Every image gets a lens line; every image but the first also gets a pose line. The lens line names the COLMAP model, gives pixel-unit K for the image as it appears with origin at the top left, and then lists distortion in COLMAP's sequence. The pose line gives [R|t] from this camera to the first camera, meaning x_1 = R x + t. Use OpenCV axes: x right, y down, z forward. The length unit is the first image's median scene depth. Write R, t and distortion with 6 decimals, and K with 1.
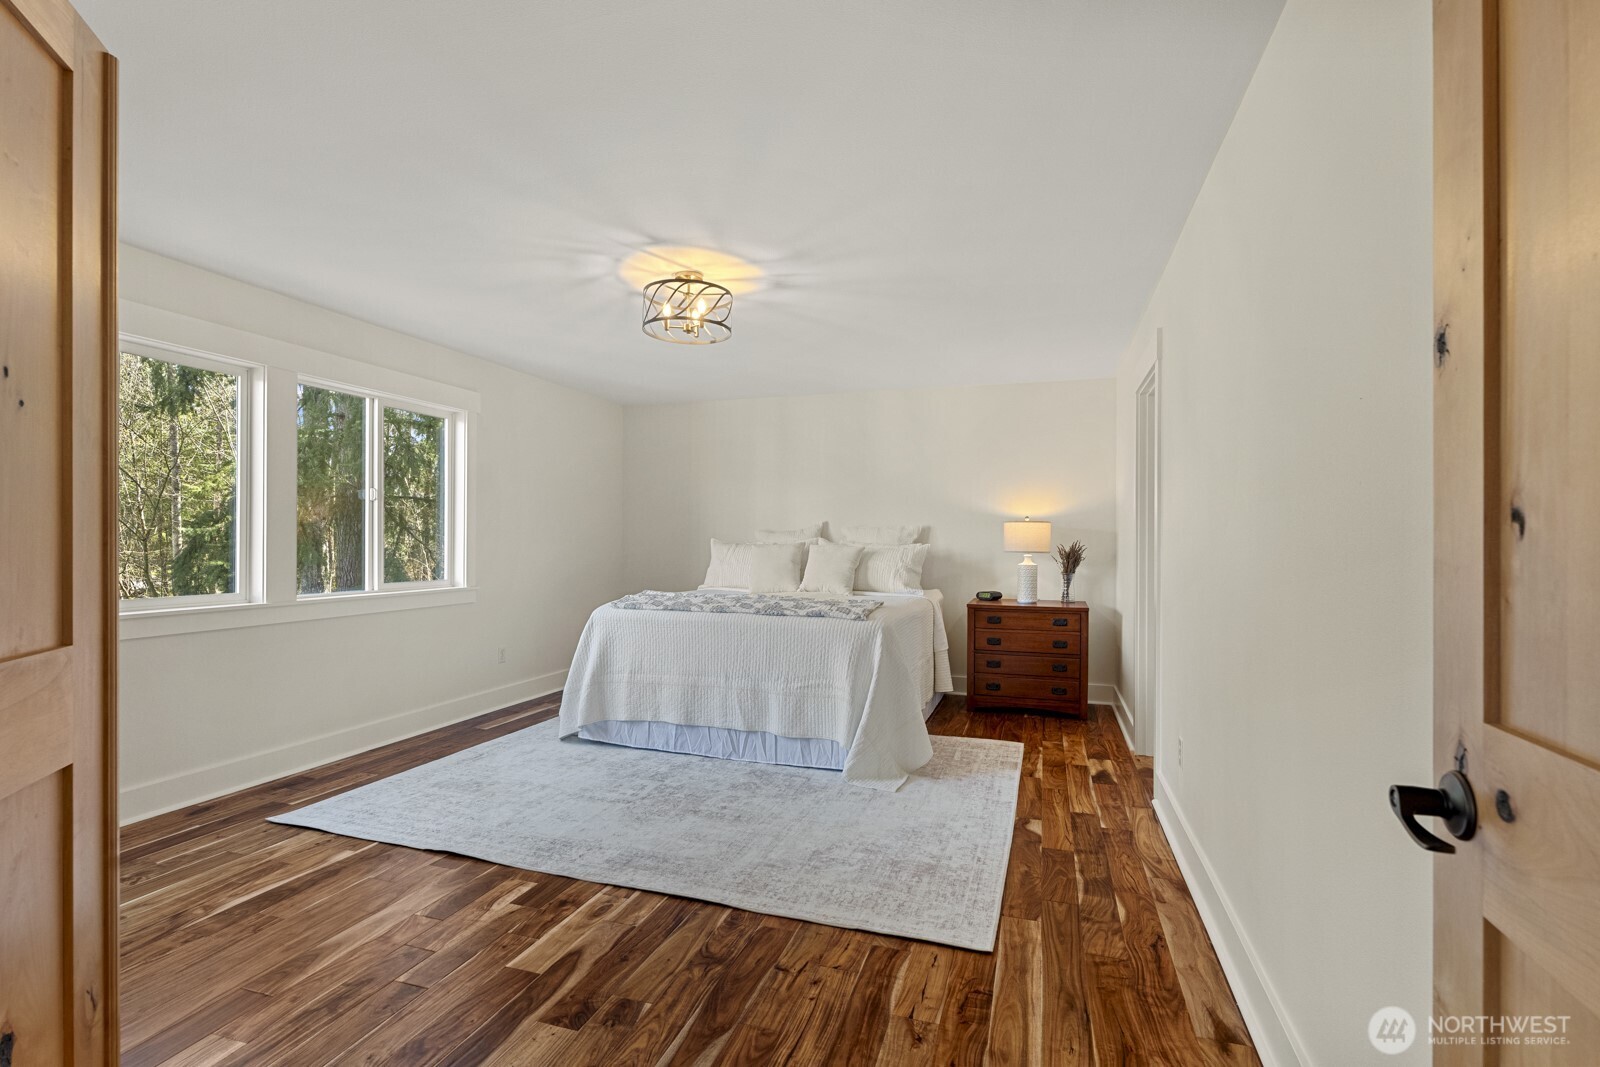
lens RADIAL K [[745.5, 0, 796.6], [0, 745.5, 538.1], [0, 0, 1]] dist [0.003481, 0.000592]
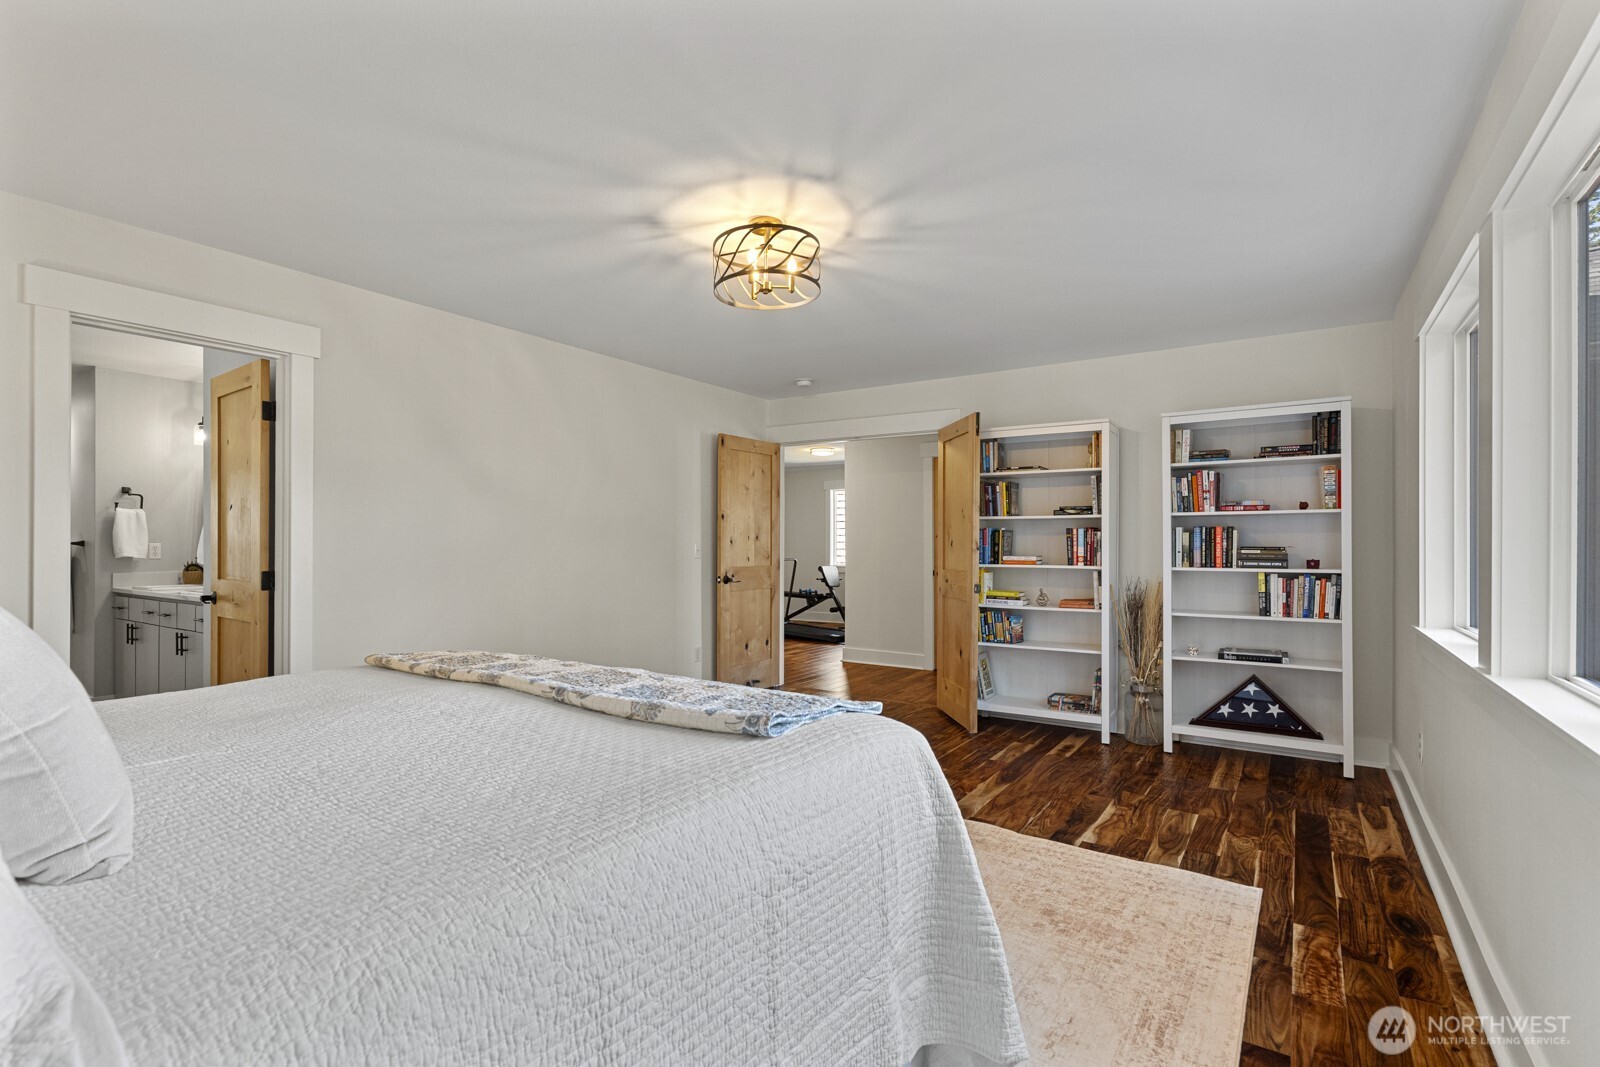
lens RADIAL K [[750.3, 0, 801.0], [0, 750.3, 550.5], [0, 0, 1]] dist [0.000083, -0.000076]
pose [[-0.964222, -0.008045, 0.264974, -0.414806], [-0.008002, 0.999967, 0.001241, 0.005154], [-0.264975, -0.000924, -0.964255, 1.837169]]
